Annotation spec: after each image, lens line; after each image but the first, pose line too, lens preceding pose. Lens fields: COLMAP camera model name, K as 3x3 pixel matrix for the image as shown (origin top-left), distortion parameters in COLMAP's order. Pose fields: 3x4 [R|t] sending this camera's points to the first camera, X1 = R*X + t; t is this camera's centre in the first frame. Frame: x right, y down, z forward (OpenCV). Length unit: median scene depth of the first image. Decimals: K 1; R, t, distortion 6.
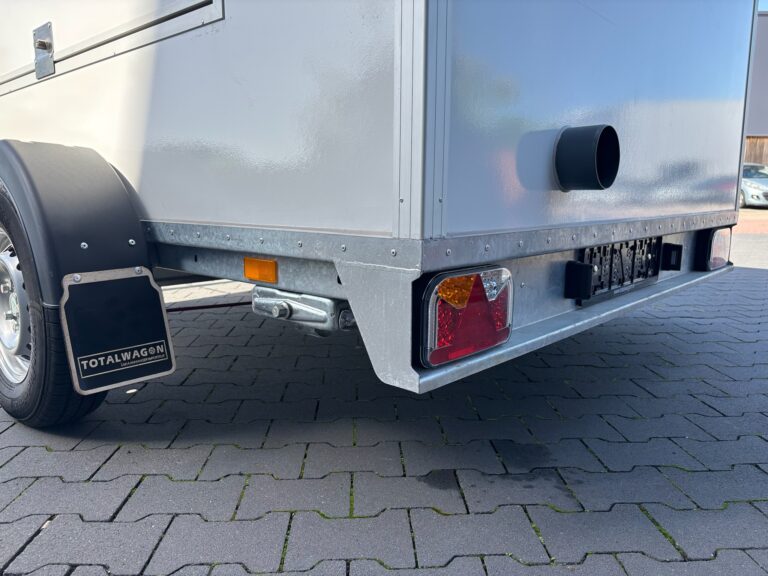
lens RADIAL K [[581.8, 0, 385.4], [0, 581.8, 288.1], [0, 0, 1]] dist [0.050643, -0.057752]
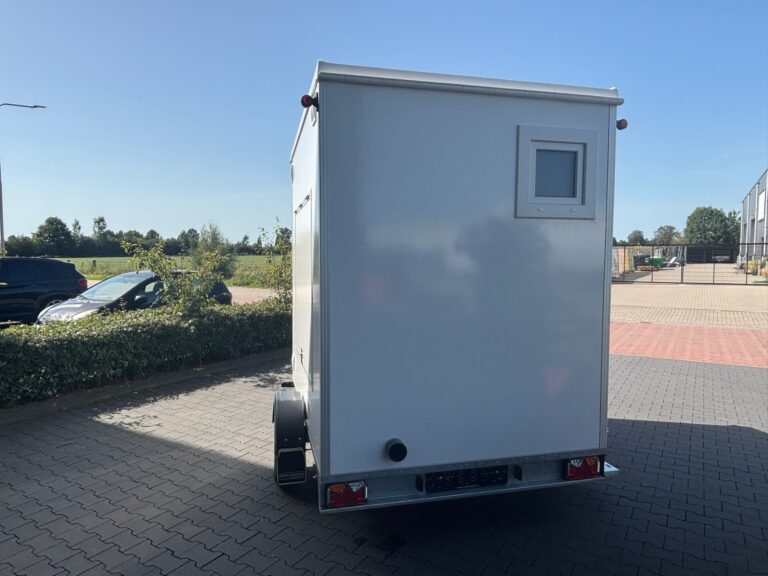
lens RADIAL K [[506.0, 0, 382.7], [0, 506.0, 292.3], [0, 0, 1]] dist [0.003423, -0.001898]
pose [[0.825942, 0.039835, -0.562347, 1.609386], [-0.094183, 0.993232, -0.067972, -0.793165], [0.555833, 0.109105, 0.824103, -1.256449]]
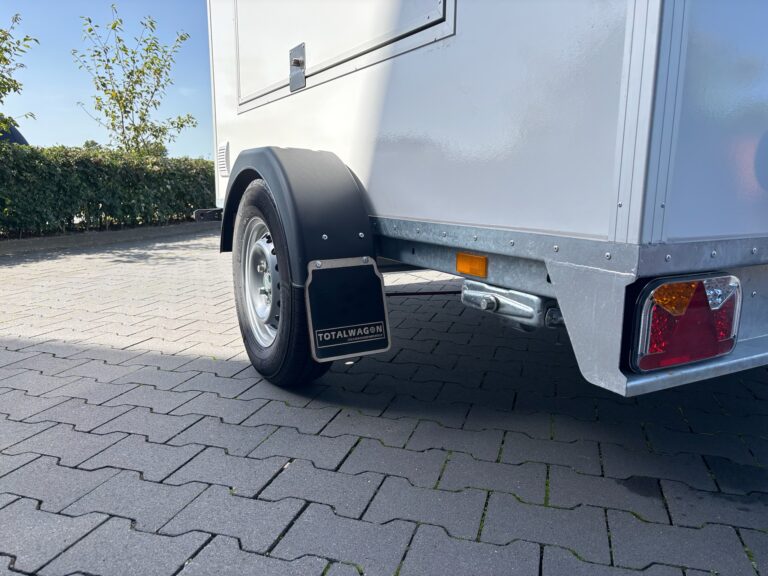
lens RADIAL K [[581.8, 0, 382.0], [0, 581.8, 290.5], [0, 0, 1]] dist [0.050643, -0.057752]
pose [[0.942088, 0.061672, -0.329646, -0.012070], [-0.053614, 0.998000, 0.033489, -0.010362], [0.331052, -0.013876, 0.943511, -0.070883]]
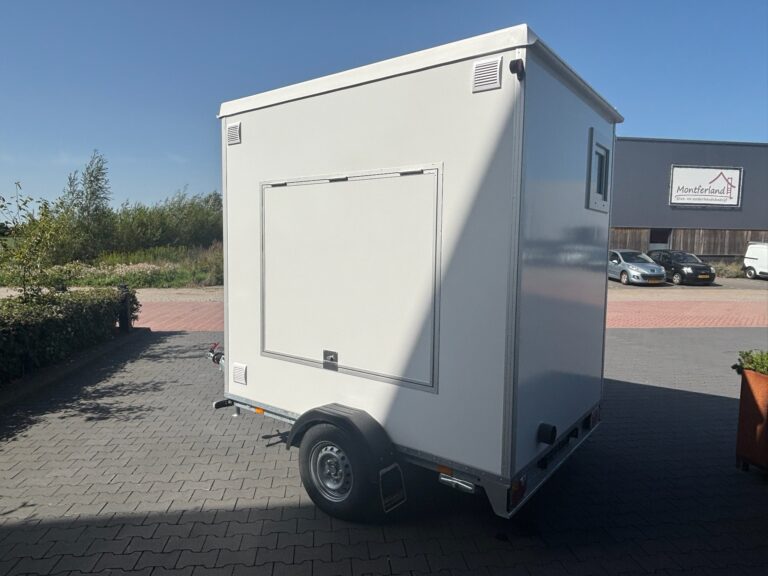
lens RADIAL K [[506.0, 0, 379.9], [0, 506.0, 289.0], [0, 0, 1]] dist [0.003423, -0.001898]
pose [[0.996586, 0.010972, 0.081826, -0.771196], [-0.004613, 0.996981, -0.077503, -0.759926], [-0.082429, 0.076861, 0.993629, -1.681245]]
